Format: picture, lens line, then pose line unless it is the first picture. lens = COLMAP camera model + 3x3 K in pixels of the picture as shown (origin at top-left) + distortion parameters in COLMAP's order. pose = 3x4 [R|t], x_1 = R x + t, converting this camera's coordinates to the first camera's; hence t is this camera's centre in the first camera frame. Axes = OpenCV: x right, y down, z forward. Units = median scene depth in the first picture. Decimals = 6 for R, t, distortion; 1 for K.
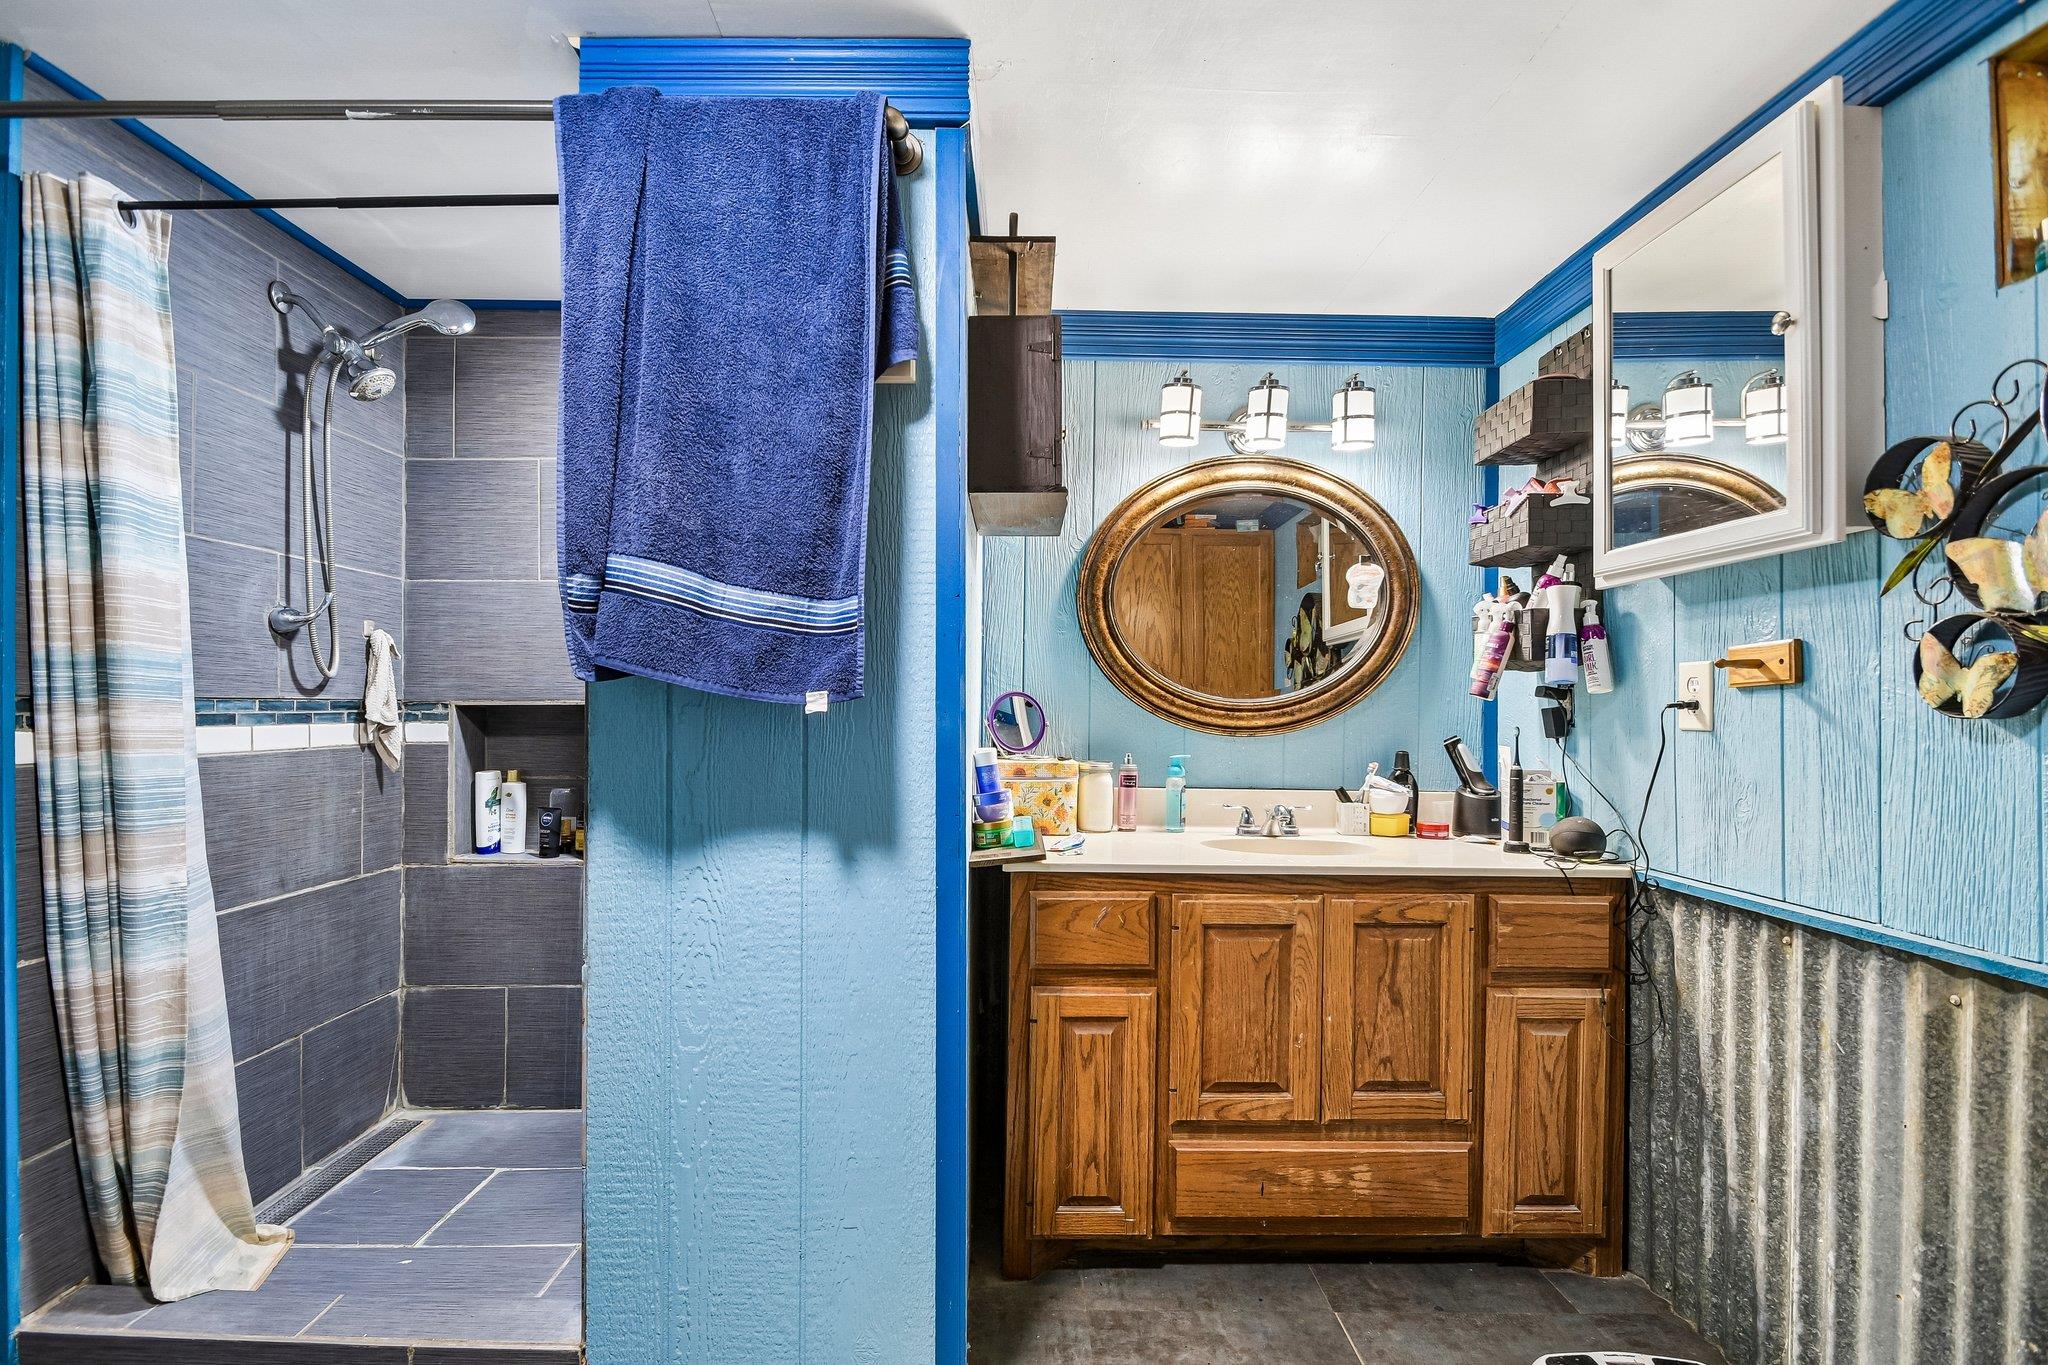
lens RADIAL K [[937.3, 0, 1024.4], [0, 937.3, 719.8], [0, 0, 1]] dist [0.003431, -0.009607]
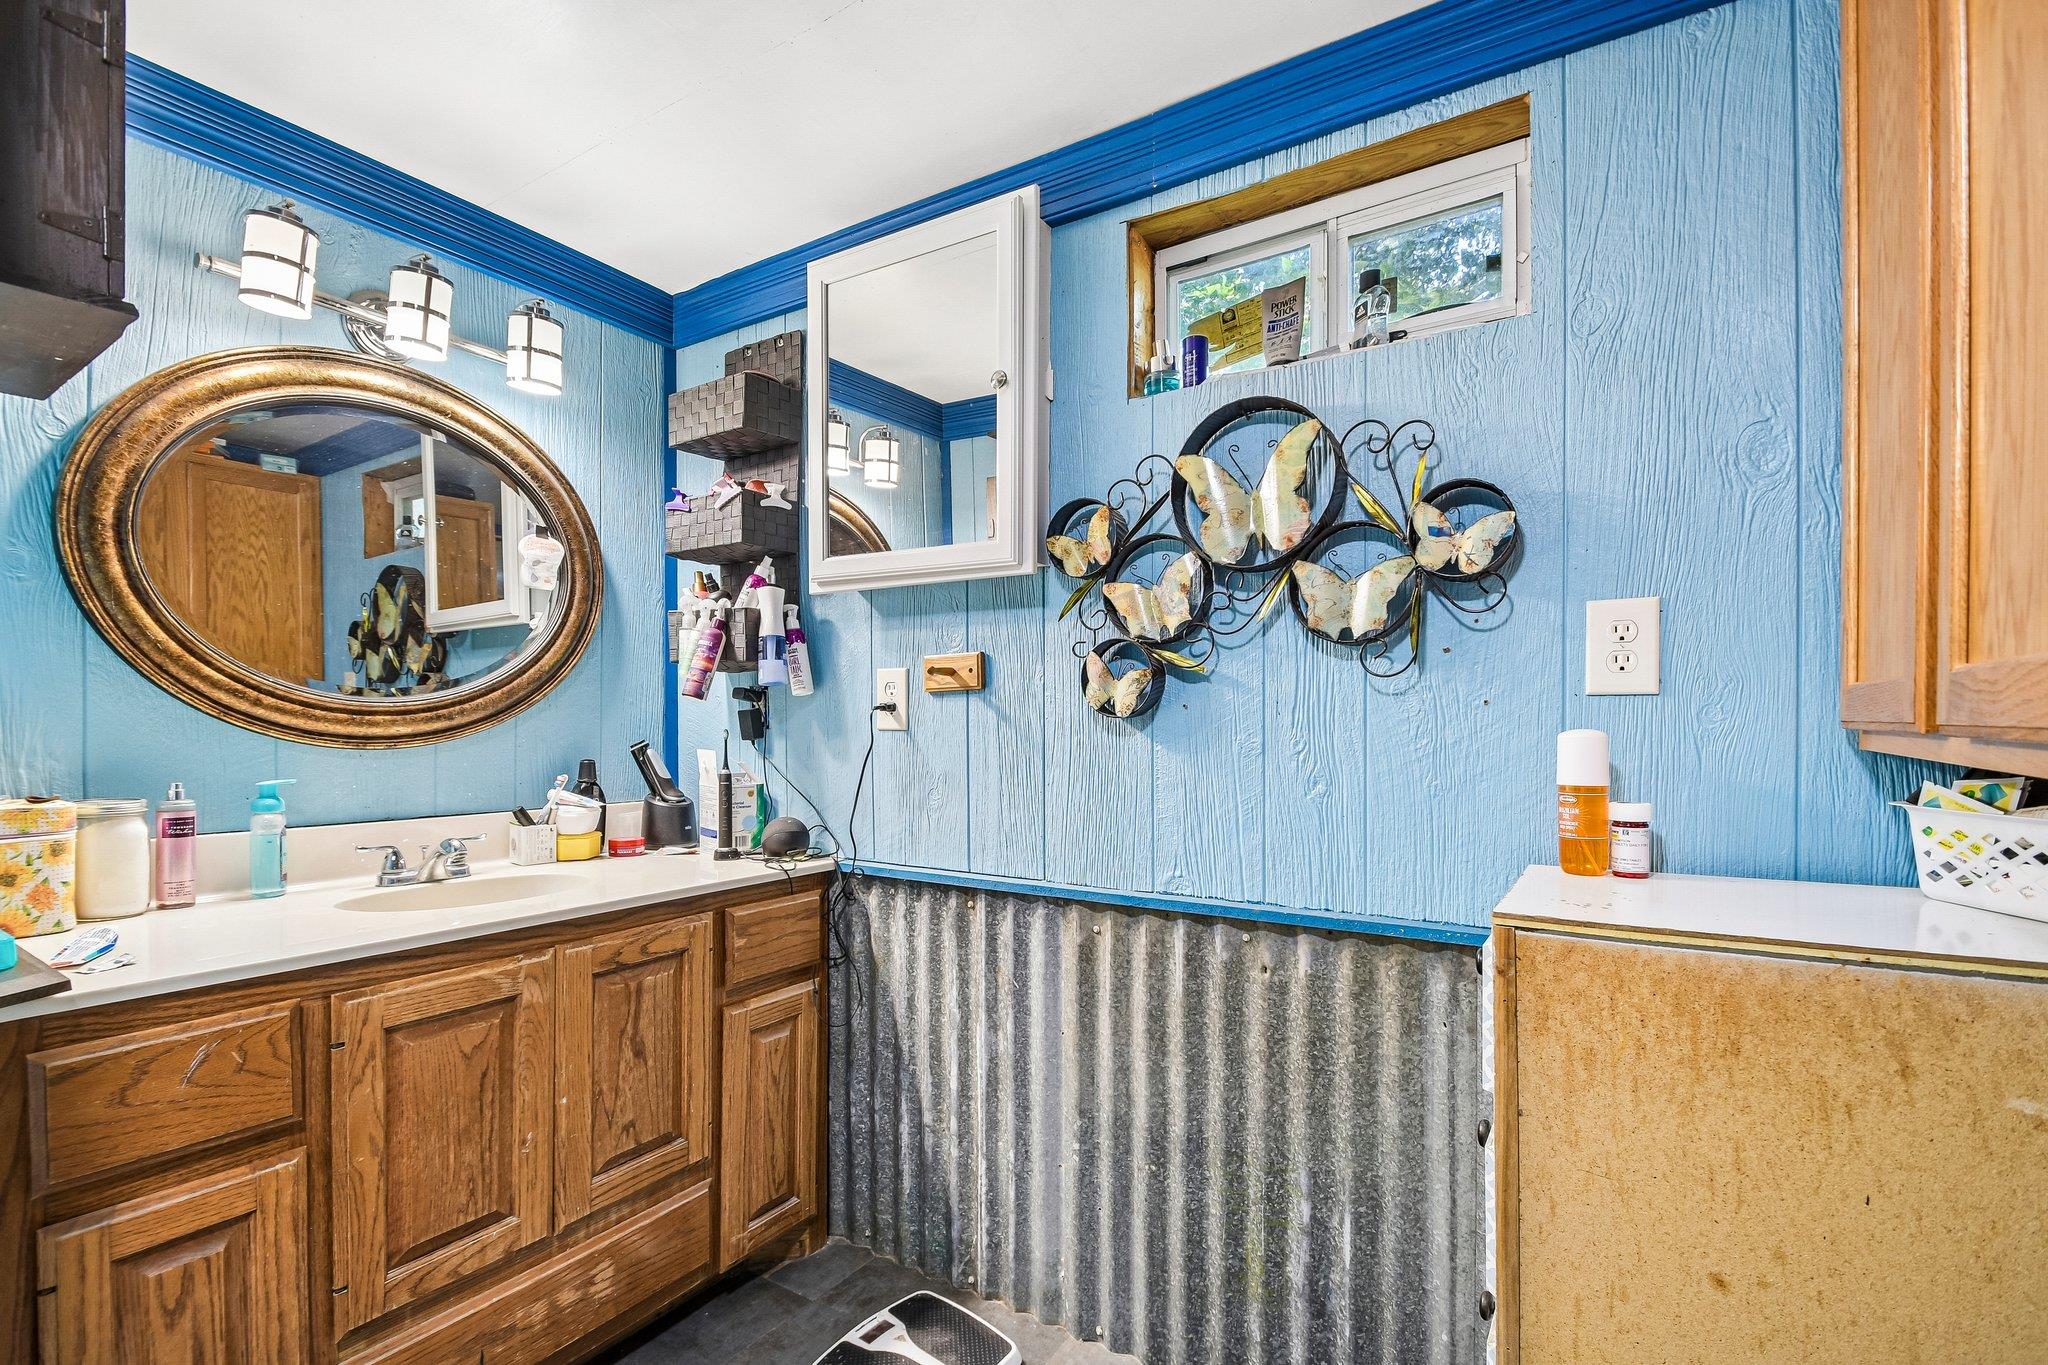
lens RADIAL K [[918.4, 0, 1028.9], [0, 918.4, 735.1], [0, 0, 1]] dist [0.010147, -0.016261]
pose [[0.557077, -0.022349, 0.830160, -0.096037], [0.010096, 0.999746, 0.020139, -0.002754], [-0.830399, -0.002837, 0.557161, 0.239727]]
